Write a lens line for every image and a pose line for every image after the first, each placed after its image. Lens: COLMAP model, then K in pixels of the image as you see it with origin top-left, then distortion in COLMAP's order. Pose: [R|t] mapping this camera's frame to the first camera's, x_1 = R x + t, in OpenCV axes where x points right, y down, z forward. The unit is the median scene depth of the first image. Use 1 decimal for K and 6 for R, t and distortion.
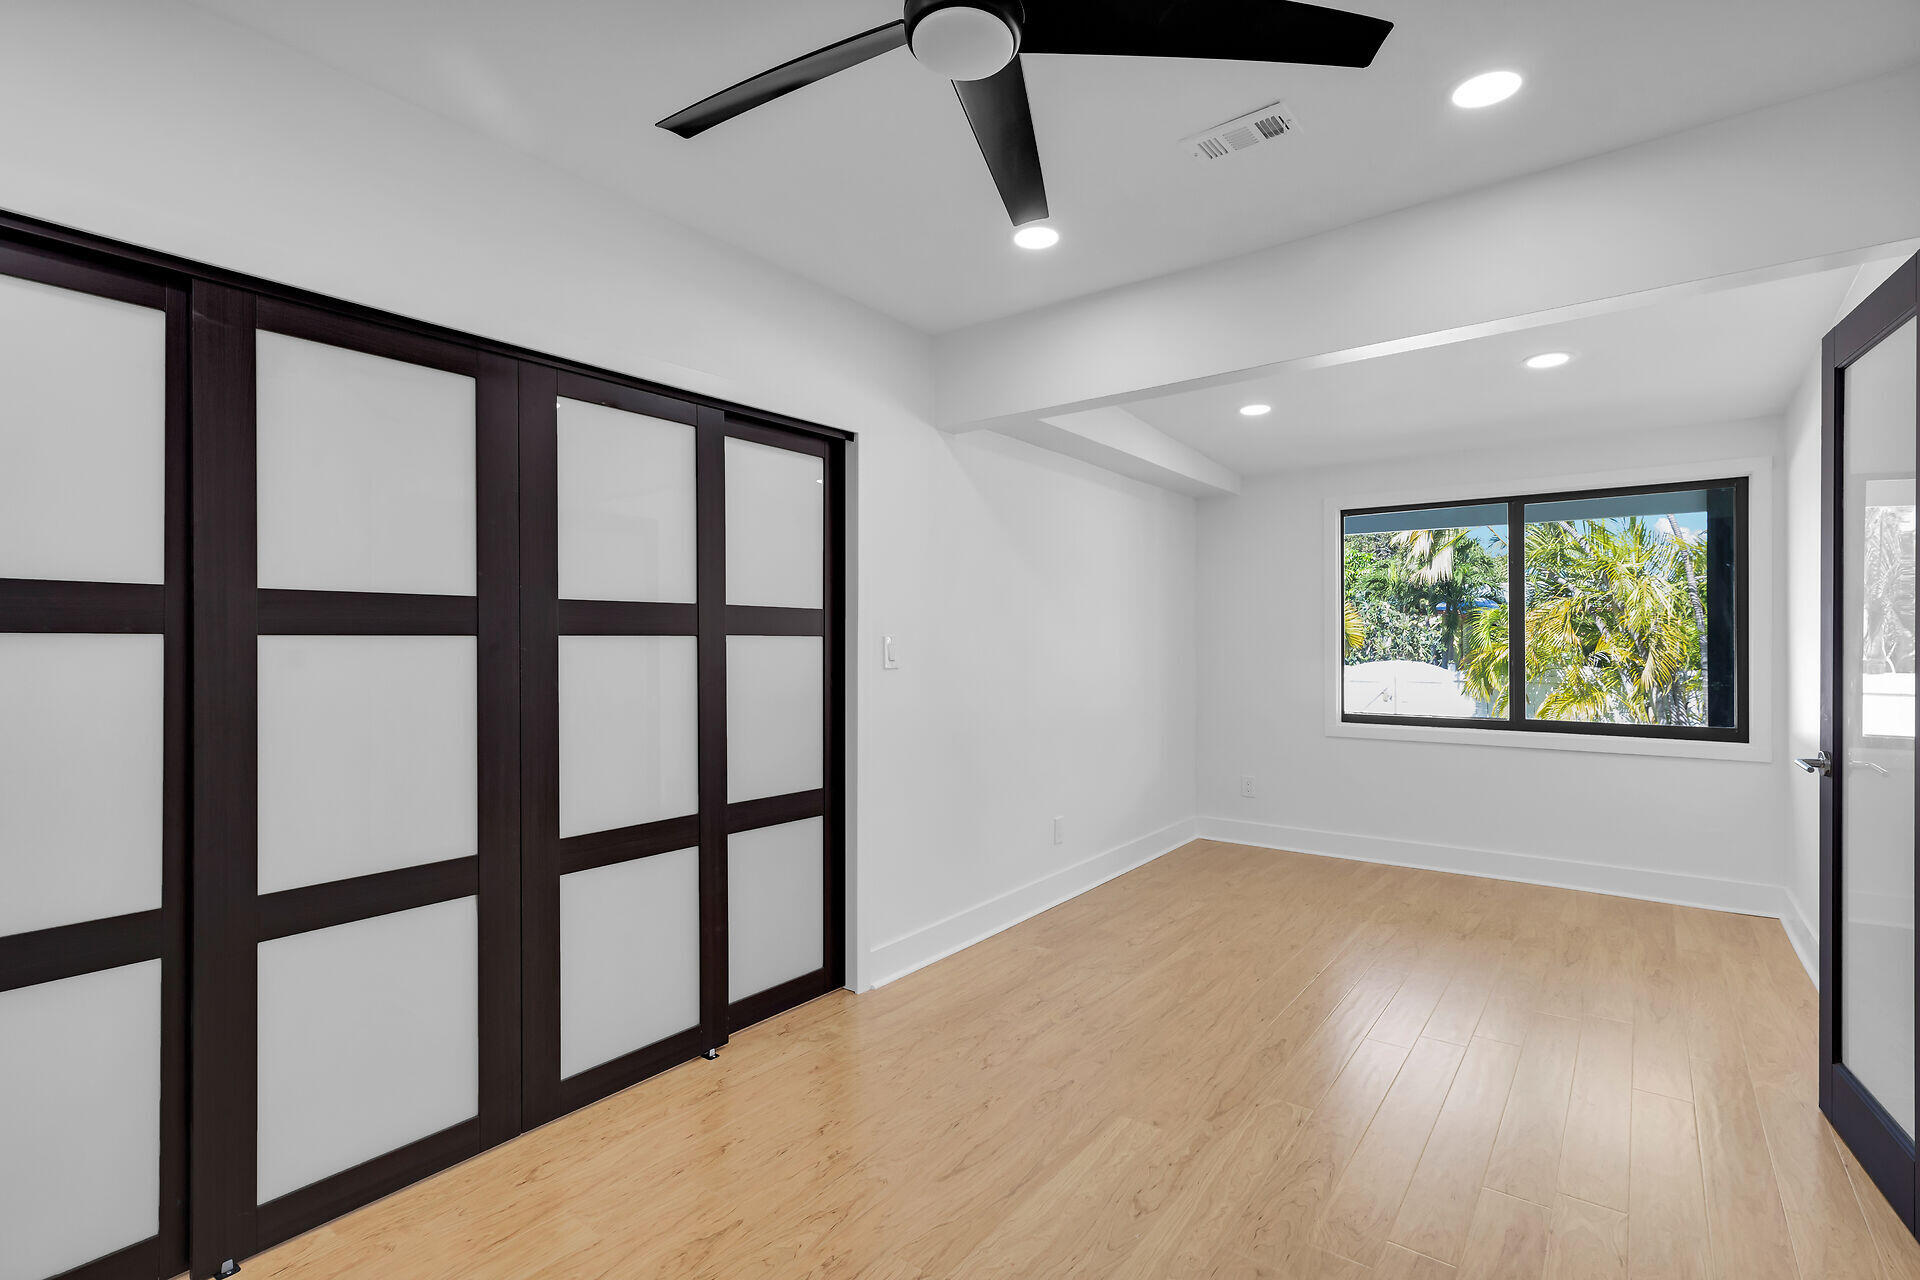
lens RADIAL K [[908.3, 0, 954.0], [0, 908.3, 645.1], [0, 0, 1]] dist [0.002433, 0.000695]
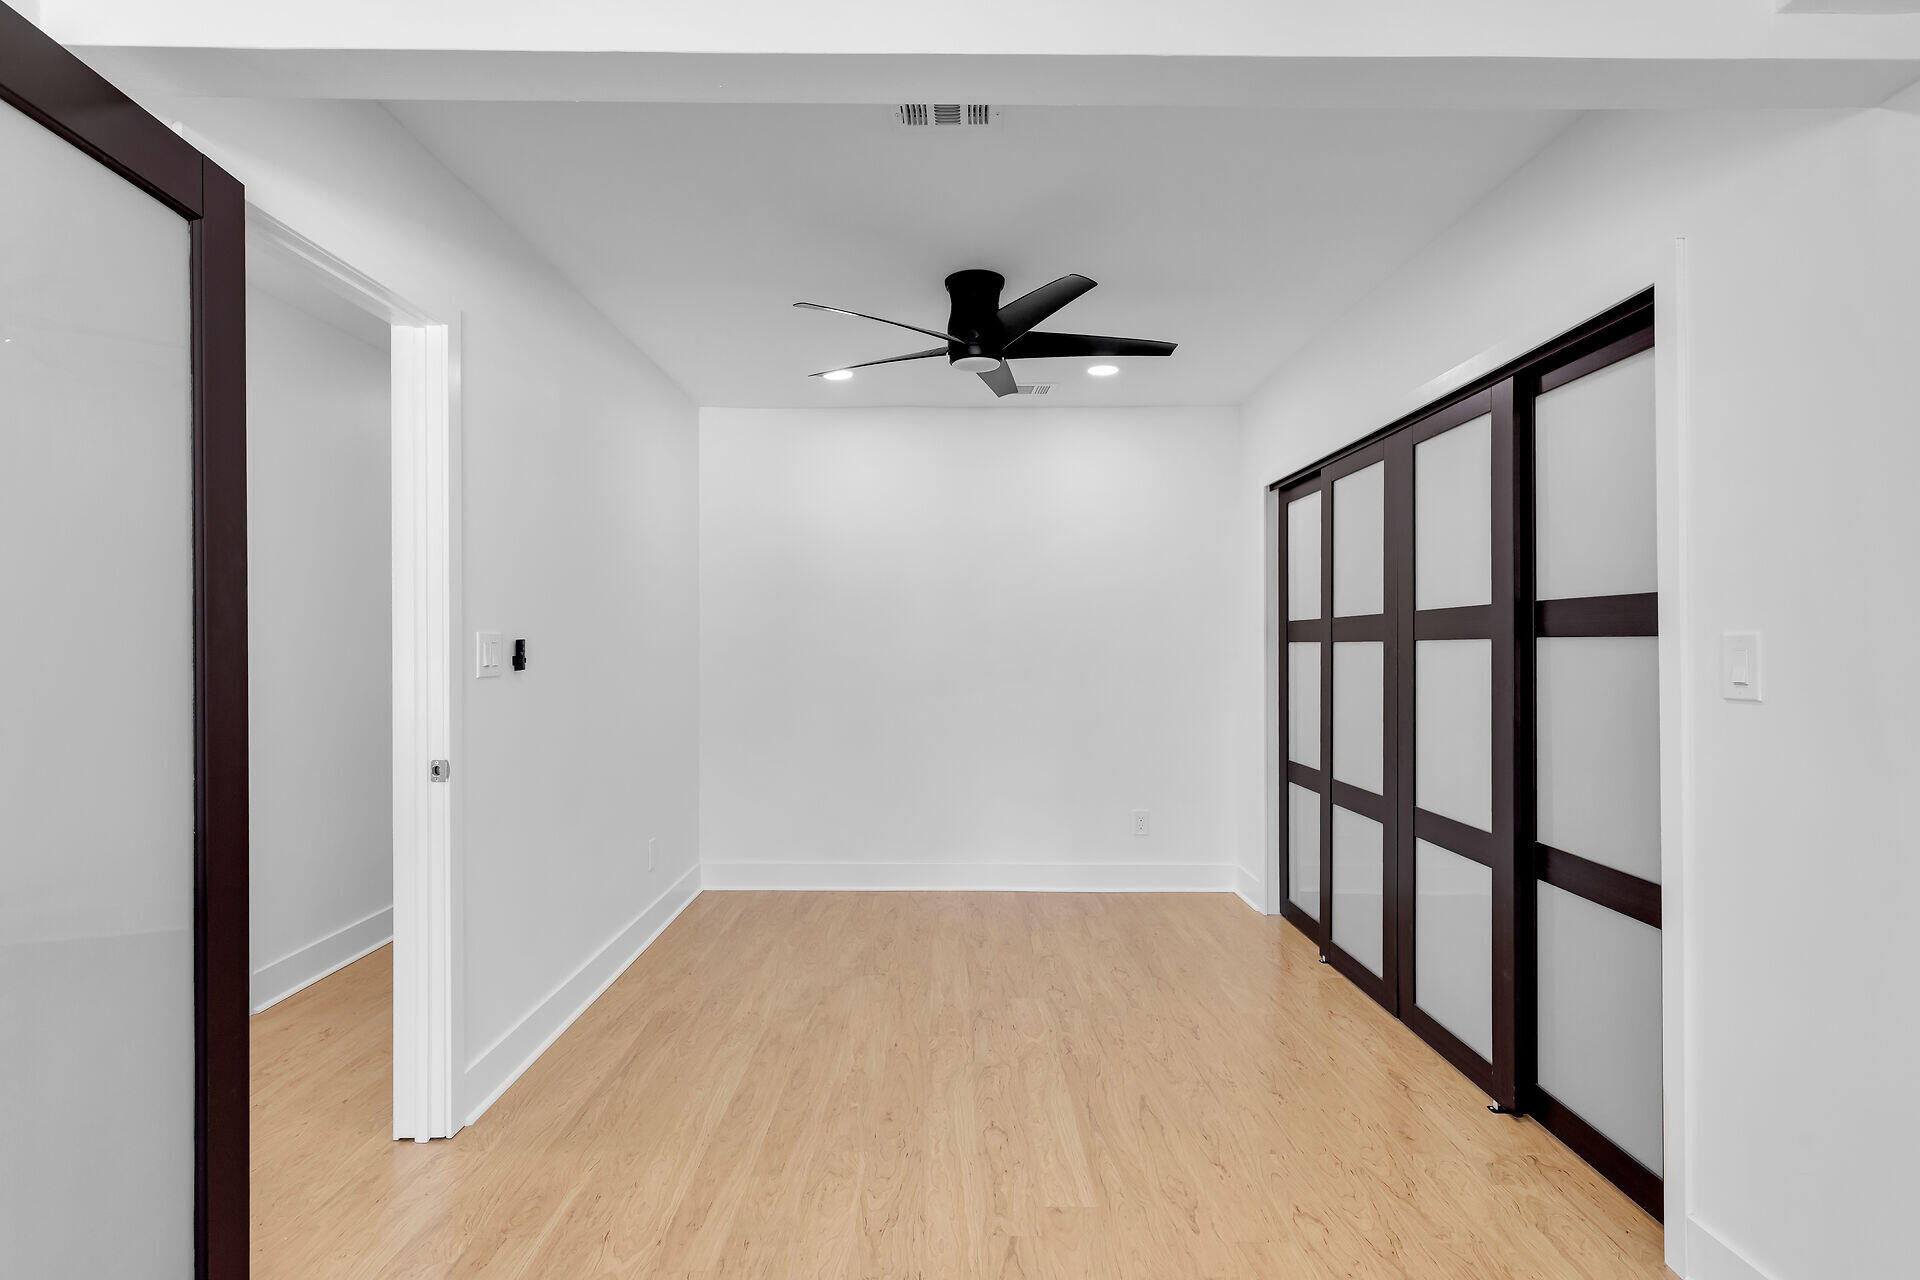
lens RADIAL K [[908.3, 0, 957.3], [0, 908.3, 640.2], [0, 0, 1]] dist [0.002433, 0.000695]
pose [[-0.791077, 0.000738, -0.611716, 0.855940], [0.000531, 1.000000, 0.000520, -0.013196], [0.611717, 0.000087, -0.791077, 1.688416]]
